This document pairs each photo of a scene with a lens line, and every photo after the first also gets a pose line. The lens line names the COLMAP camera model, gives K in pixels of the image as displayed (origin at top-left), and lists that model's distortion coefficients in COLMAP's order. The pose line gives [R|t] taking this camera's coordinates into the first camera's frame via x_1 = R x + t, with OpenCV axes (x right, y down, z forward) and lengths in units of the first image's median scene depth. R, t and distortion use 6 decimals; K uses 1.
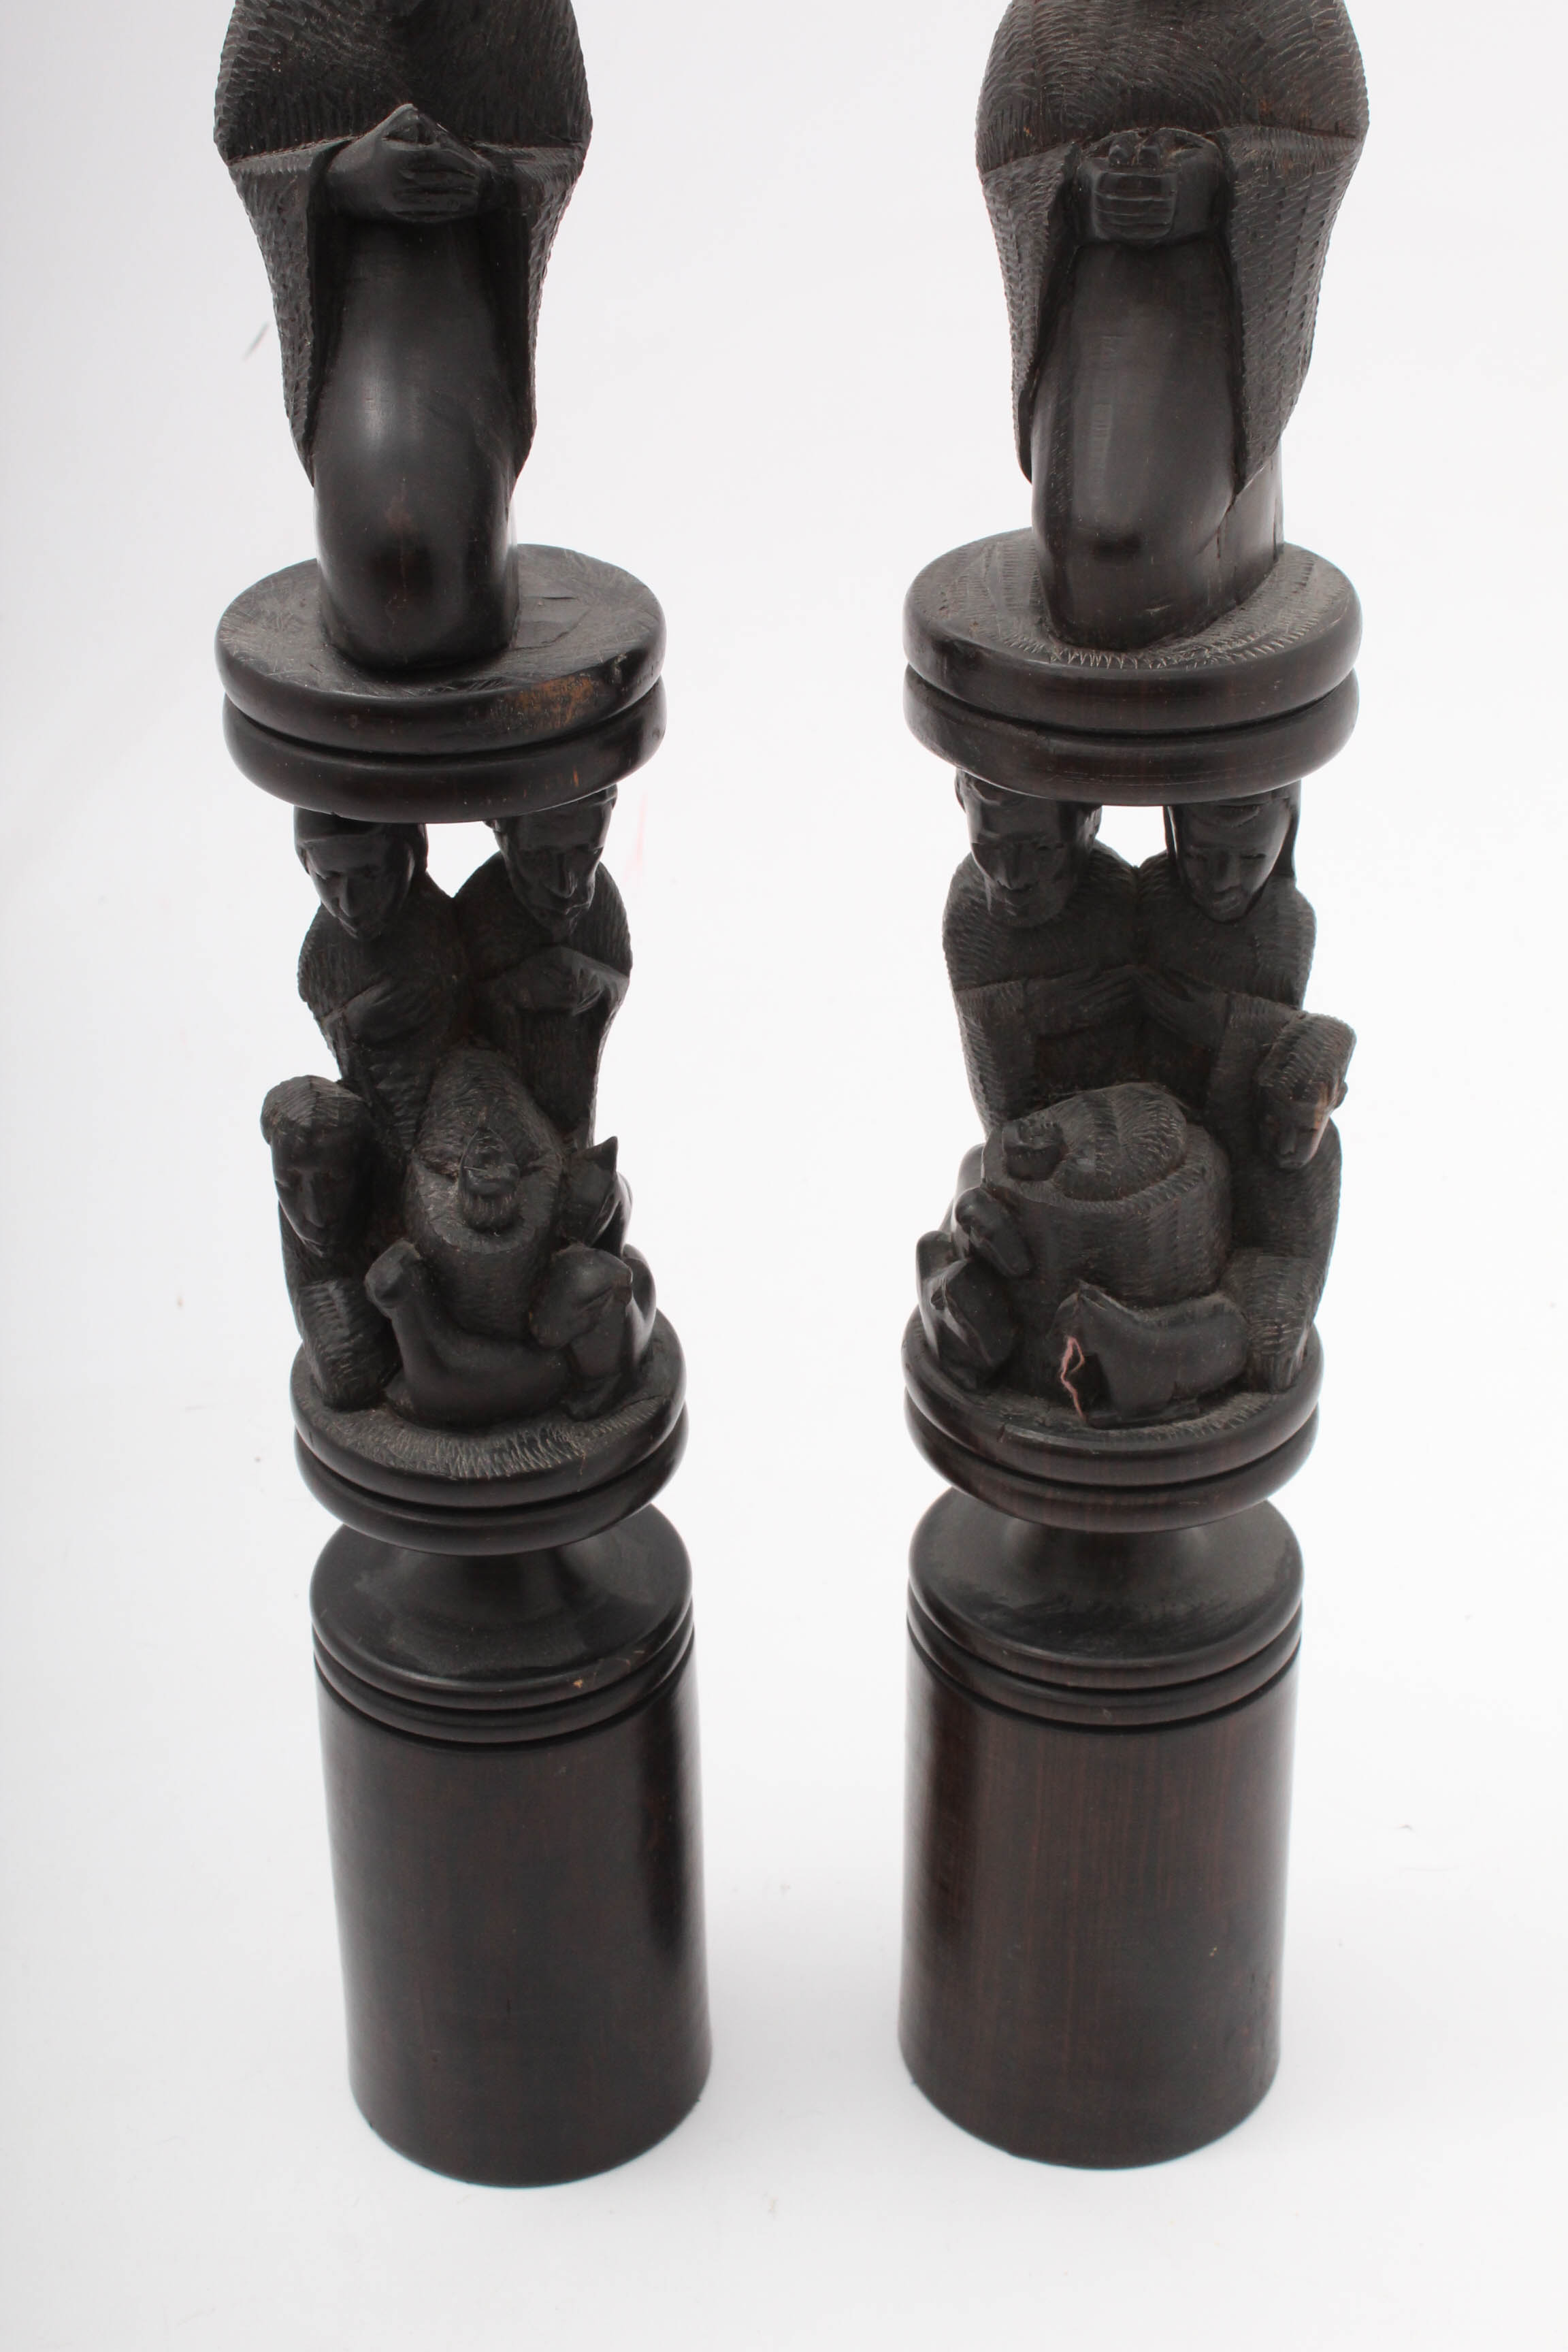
lens RADIAL K [[3681.1, 0, 784.0], [0, 3681.1, 1176.0], [0, 0, 1]] dist [-0.039405, 0.227312]
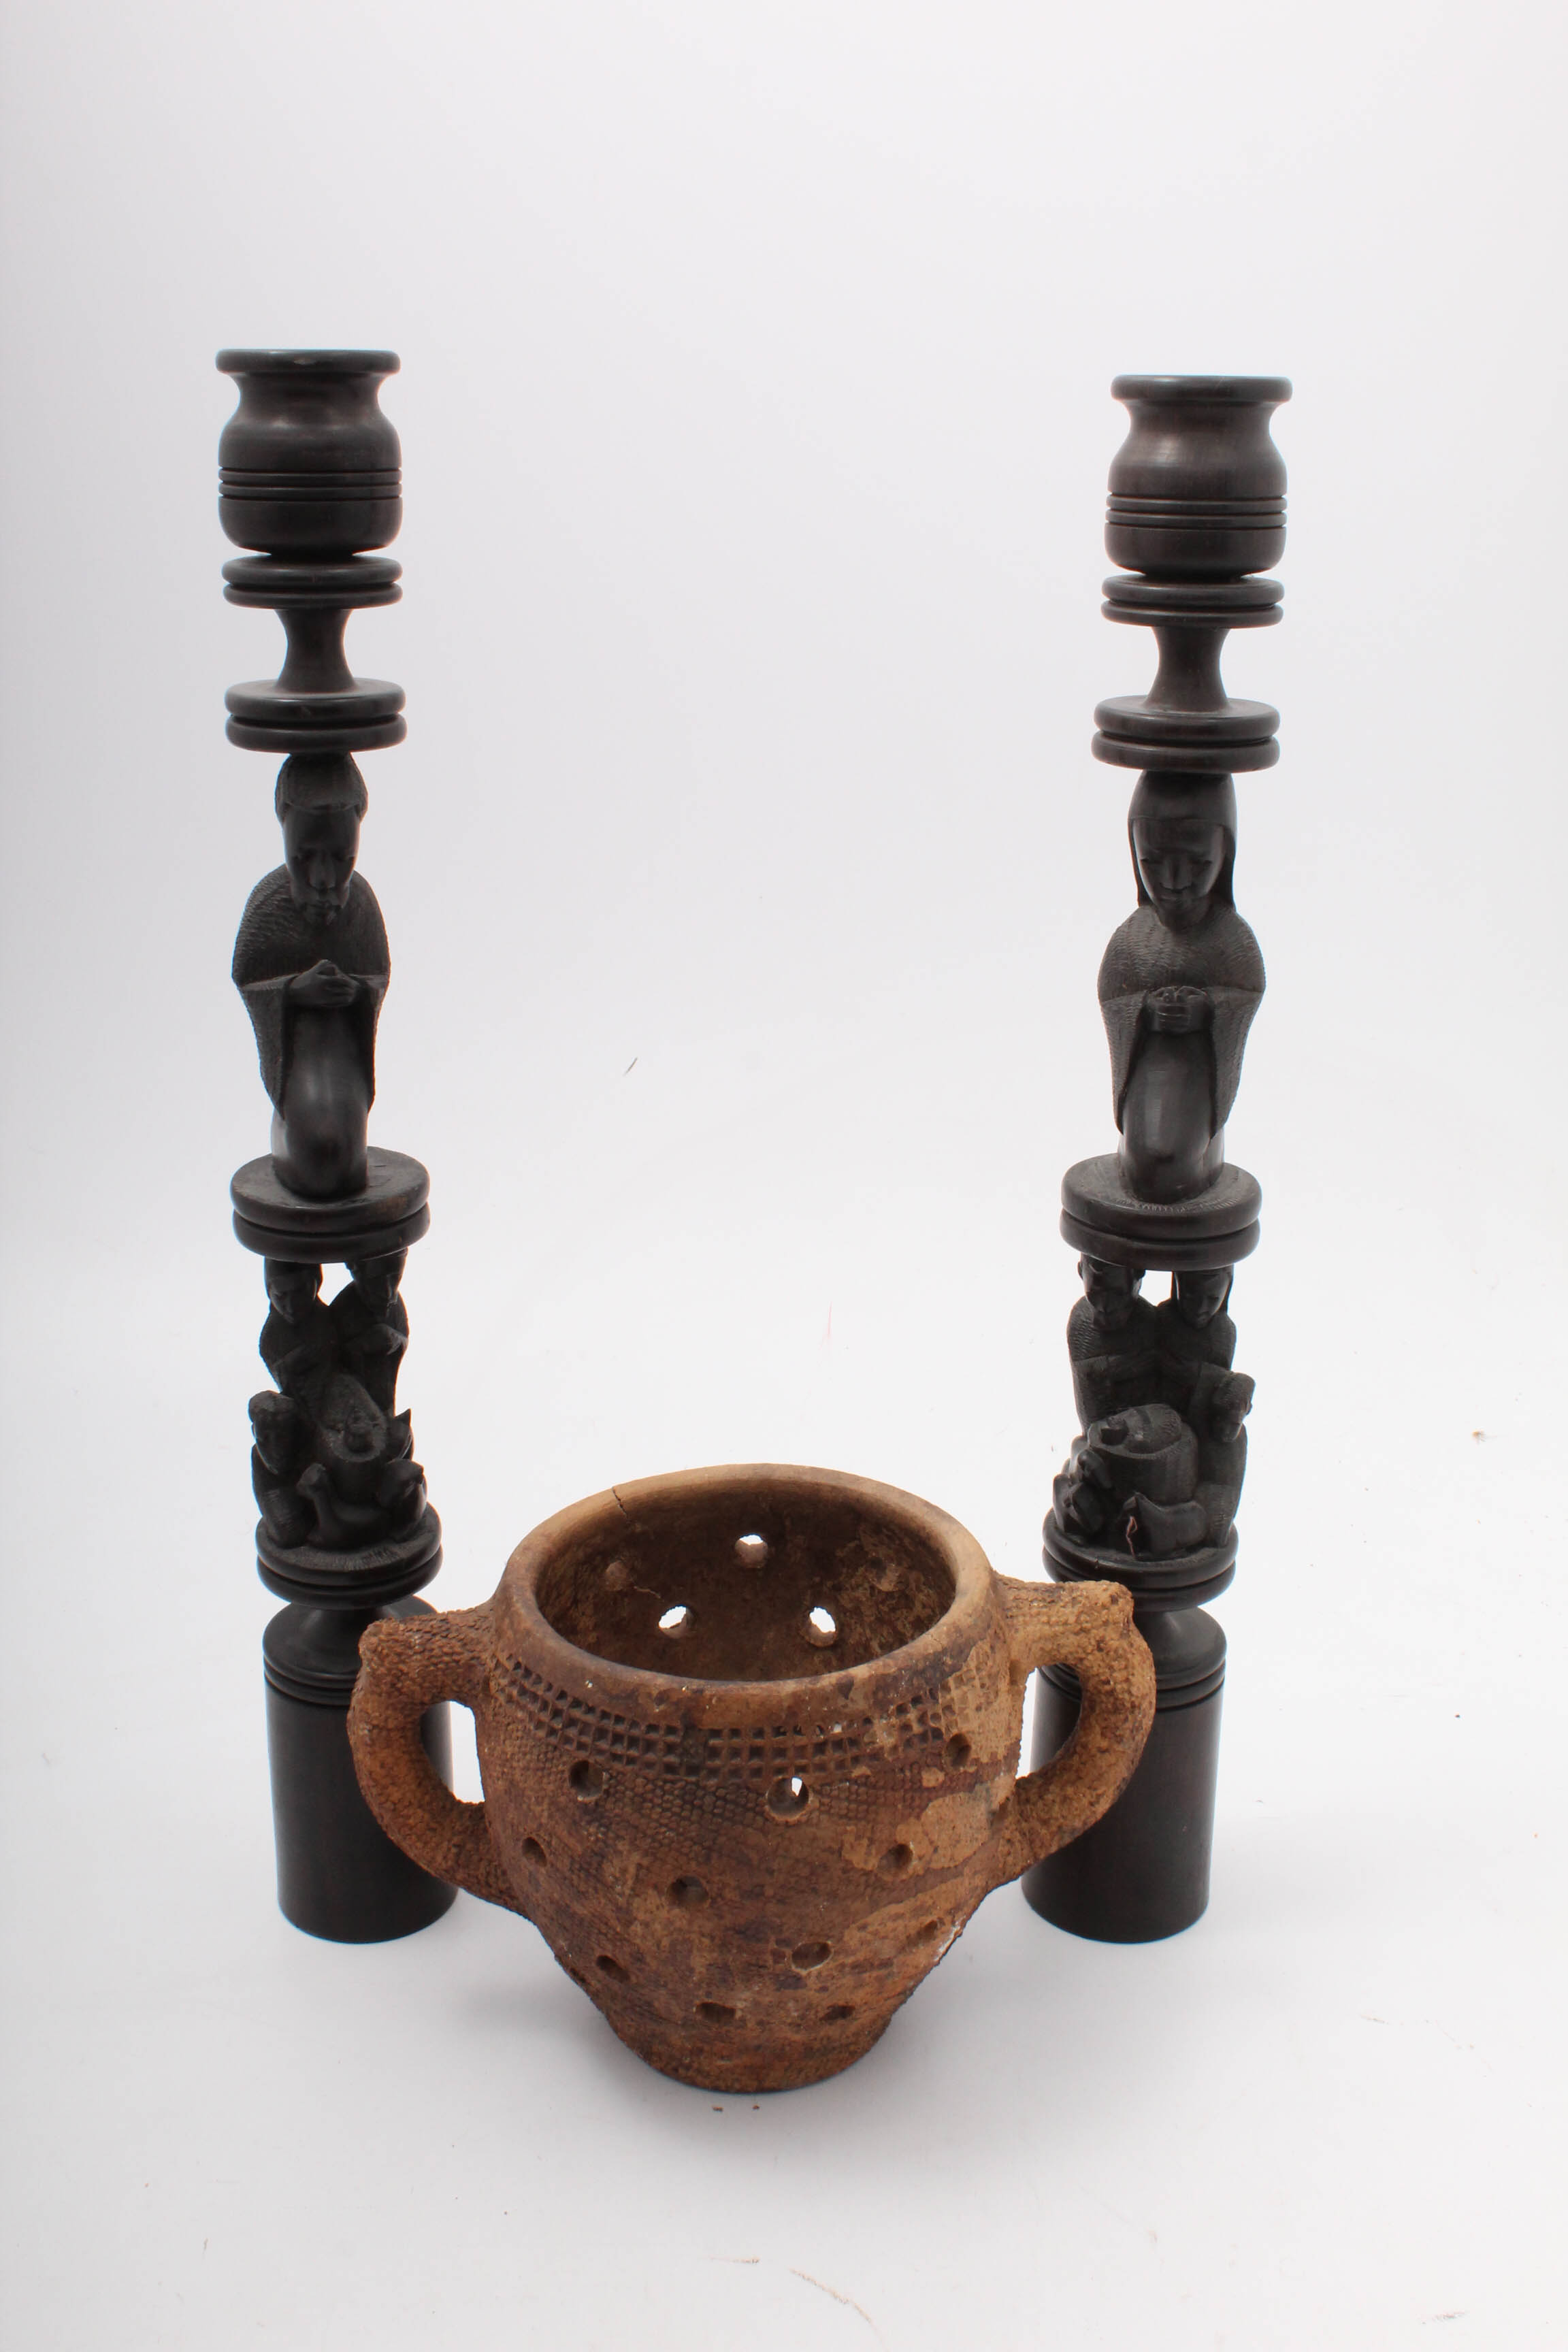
lens RADIAL K [[2507.0, 0, 828.4], [0, 2507.0, 1172.0], [0, 0, 1]] dist [-0.131761, 0.015237]
pose [[0.998579, 0.018074, 0.050124, -0.197967], [-0.008634, 0.983168, -0.182497, 0.125861], [-0.052579, 0.181805, 0.981928, -0.535666]]
